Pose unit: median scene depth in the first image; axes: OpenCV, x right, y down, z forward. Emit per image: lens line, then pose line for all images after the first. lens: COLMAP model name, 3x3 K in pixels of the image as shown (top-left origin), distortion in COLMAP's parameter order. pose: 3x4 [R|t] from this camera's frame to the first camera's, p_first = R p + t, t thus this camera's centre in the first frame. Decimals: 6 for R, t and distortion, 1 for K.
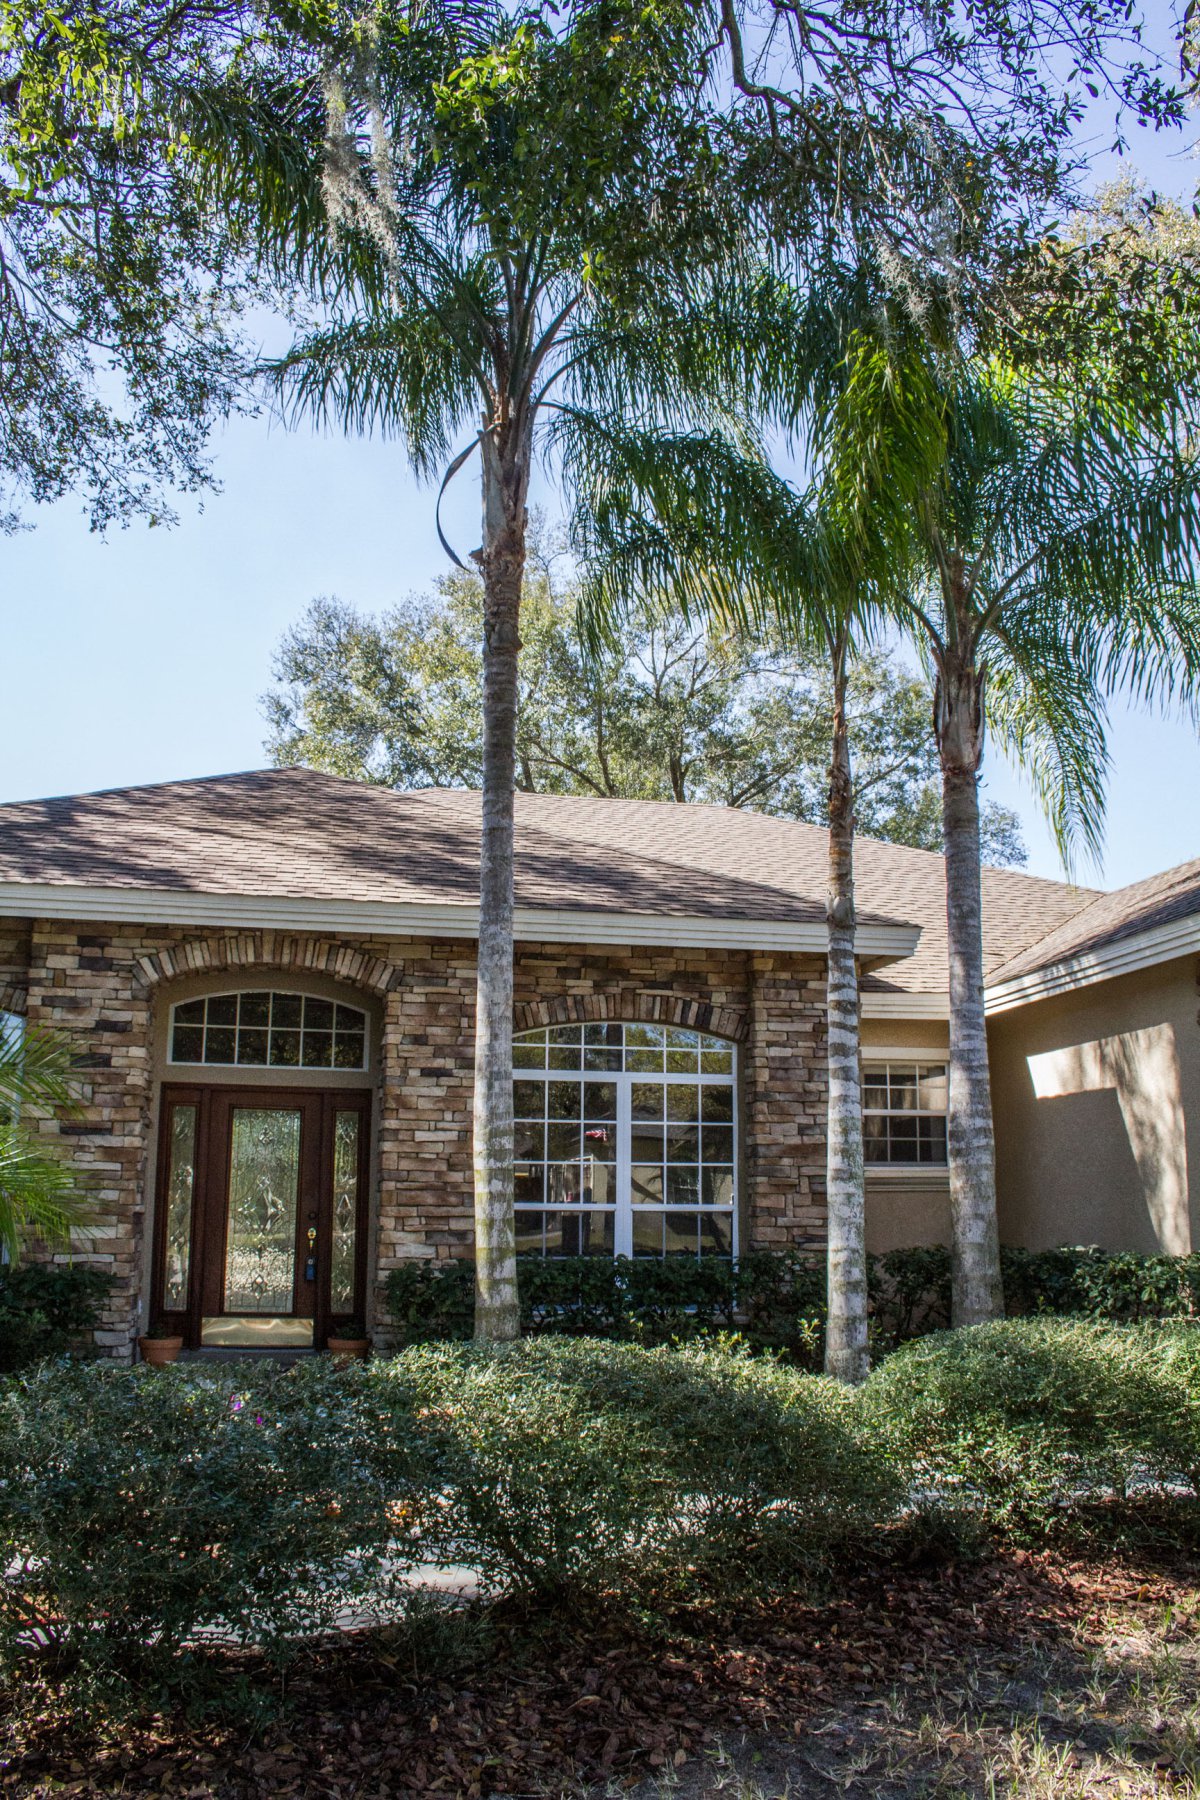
lens RADIAL K [[1472.0, 0, 602.7], [0, 1472.0, 923.9], [0, 0, 1]] dist [-0.153393, 0.108764]
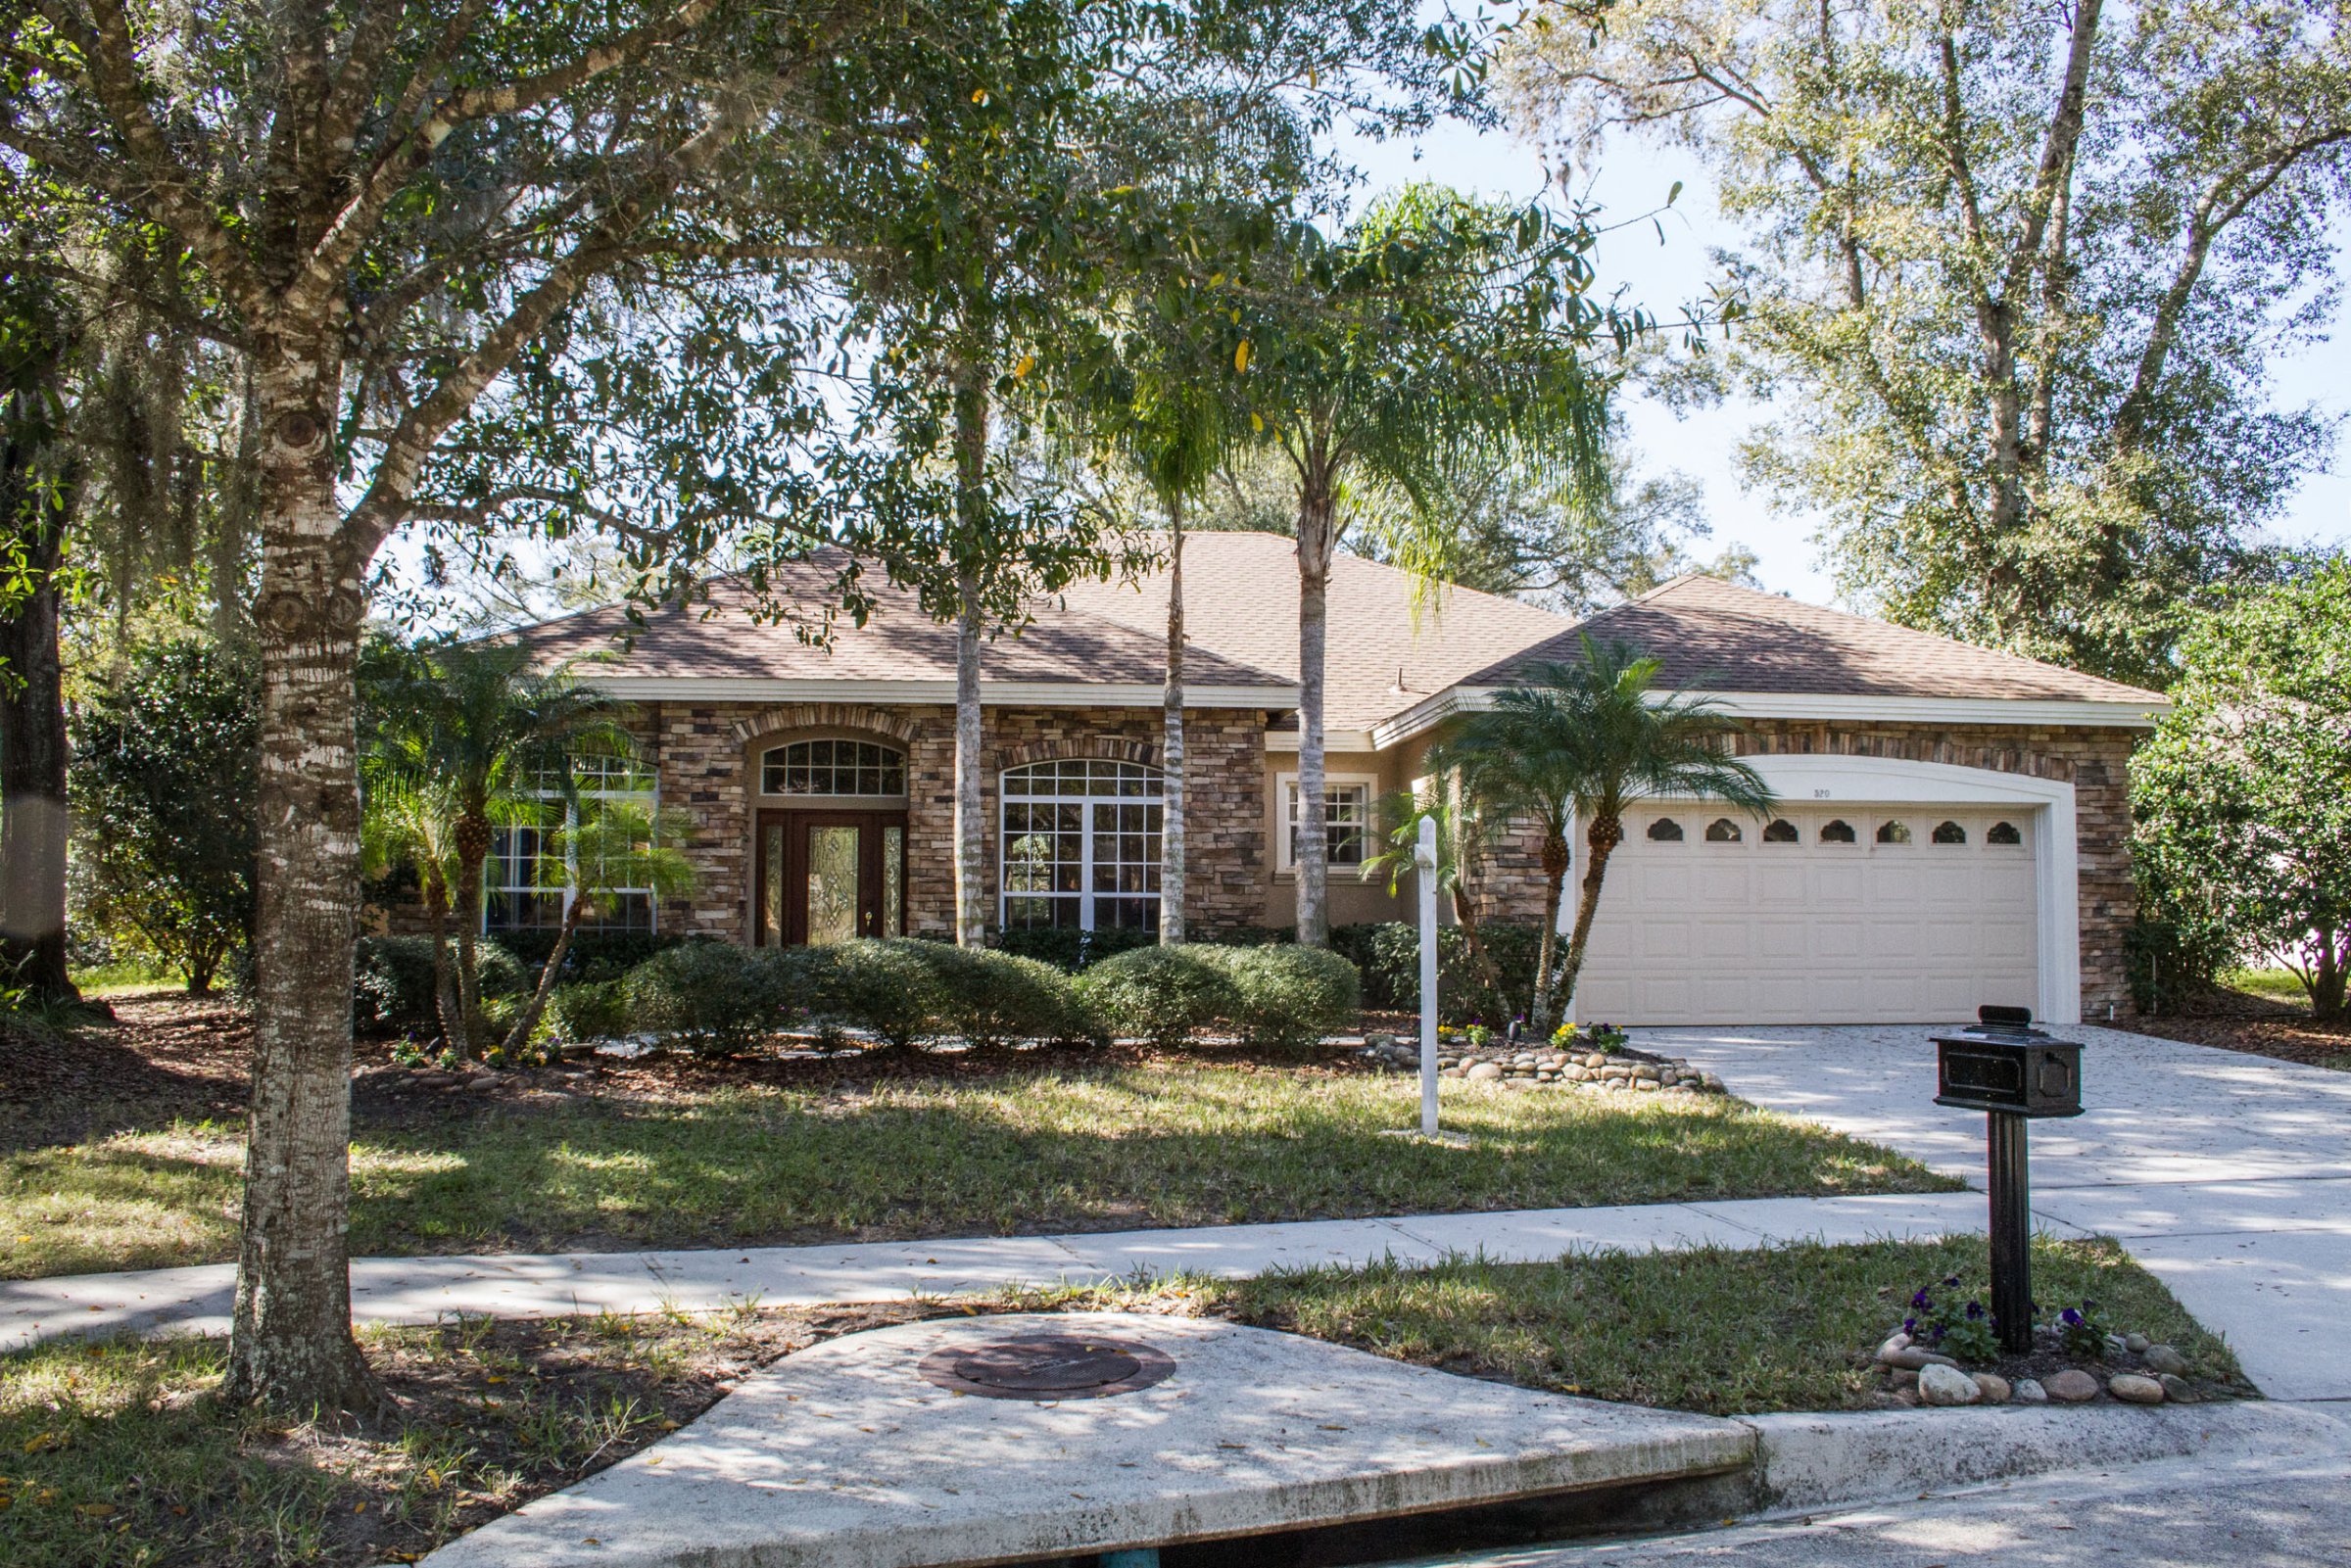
lens RADIAL K [[1922.5, 0, 1162.0], [0, 1922.5, 811.4], [0, 0, 1]] dist [-0.153393, 0.108764]
pose [[0.993588, -0.009749, -0.112640, 0.299789], [0.024576, 0.991077, 0.131007, -0.123300], [0.110357, -0.132935, 0.984962, -0.790784]]
